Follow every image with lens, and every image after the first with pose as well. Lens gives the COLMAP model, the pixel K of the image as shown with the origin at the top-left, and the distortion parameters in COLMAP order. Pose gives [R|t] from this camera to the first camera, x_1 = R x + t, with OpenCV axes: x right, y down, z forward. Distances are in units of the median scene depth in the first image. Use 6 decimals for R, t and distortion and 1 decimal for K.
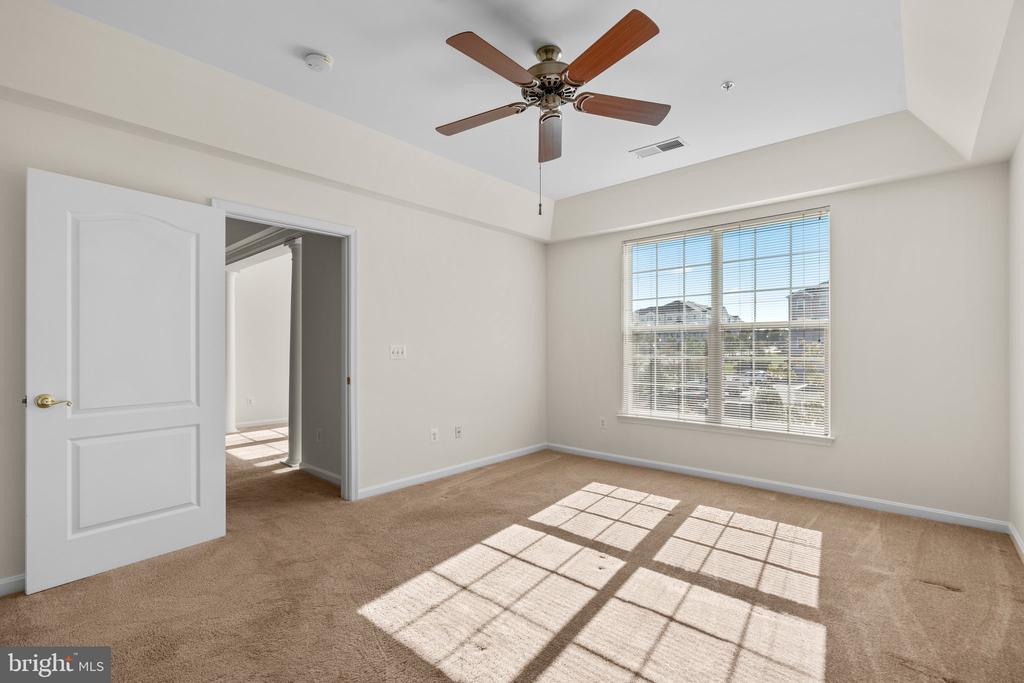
lens RADIAL K [[458.3, 0, 510.1], [0, 458.3, 349.0], [0, 0, 1]] dist [-0.014822, 0.000452]
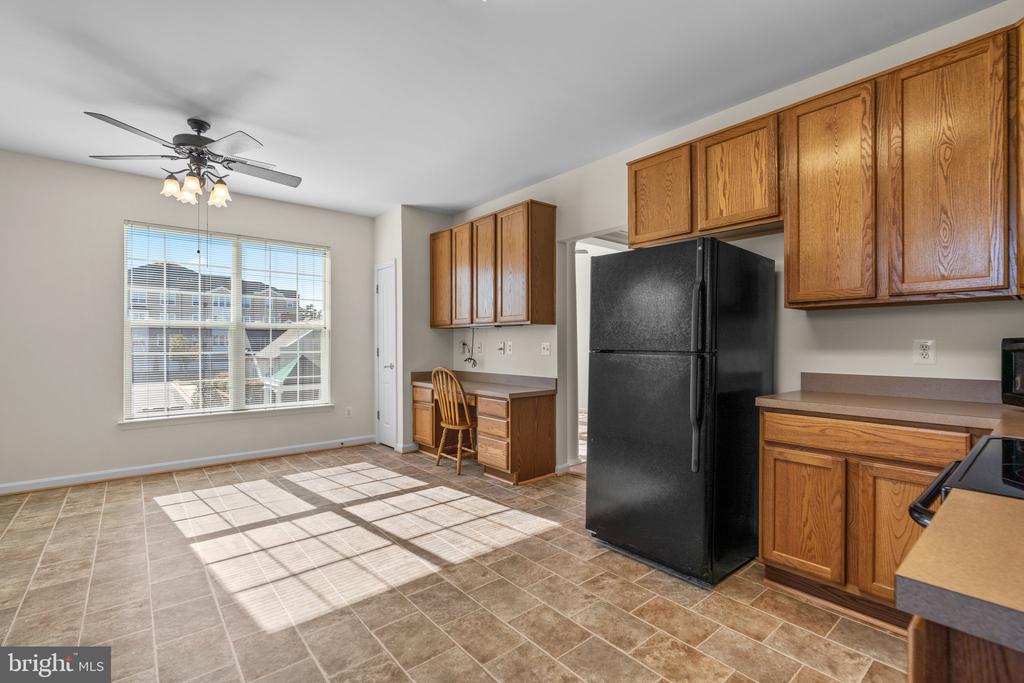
lens RADIAL K [[458.3, 0, 510.1], [0, 458.3, 349.0], [0, 0, 1]] dist [-0.014822, 0.000452]
pose [[0.122628, 0.001185, 0.992452, -0.941907], [0.000330, 0.999999, -0.001235, 0.005345], [-0.992453, 0.000479, 0.122627, 0.324718]]
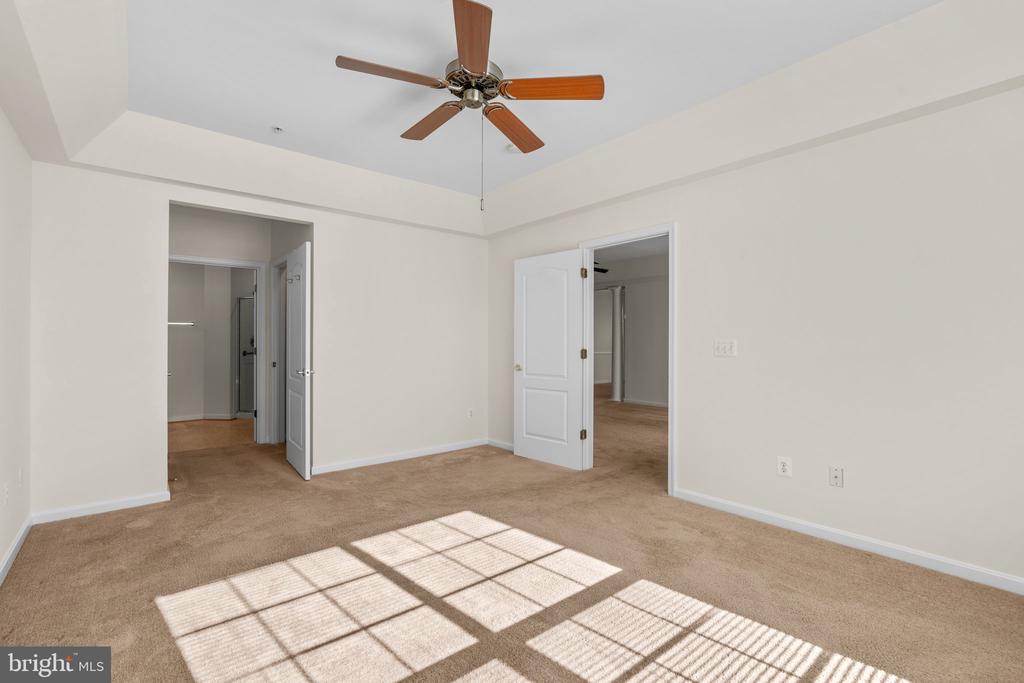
lens RADIAL K [[461.8, 0, 514.1], [0, 461.8, 344.7], [0, 0, 1]] dist [-0.011133, 0.000238]
pose [[-0.144572, 0.005313, -0.989480, 0.954600], [-0.001570, 0.999983, 0.005599, -0.003646], [0.989493, 0.002363, -0.144561, 1.101052]]
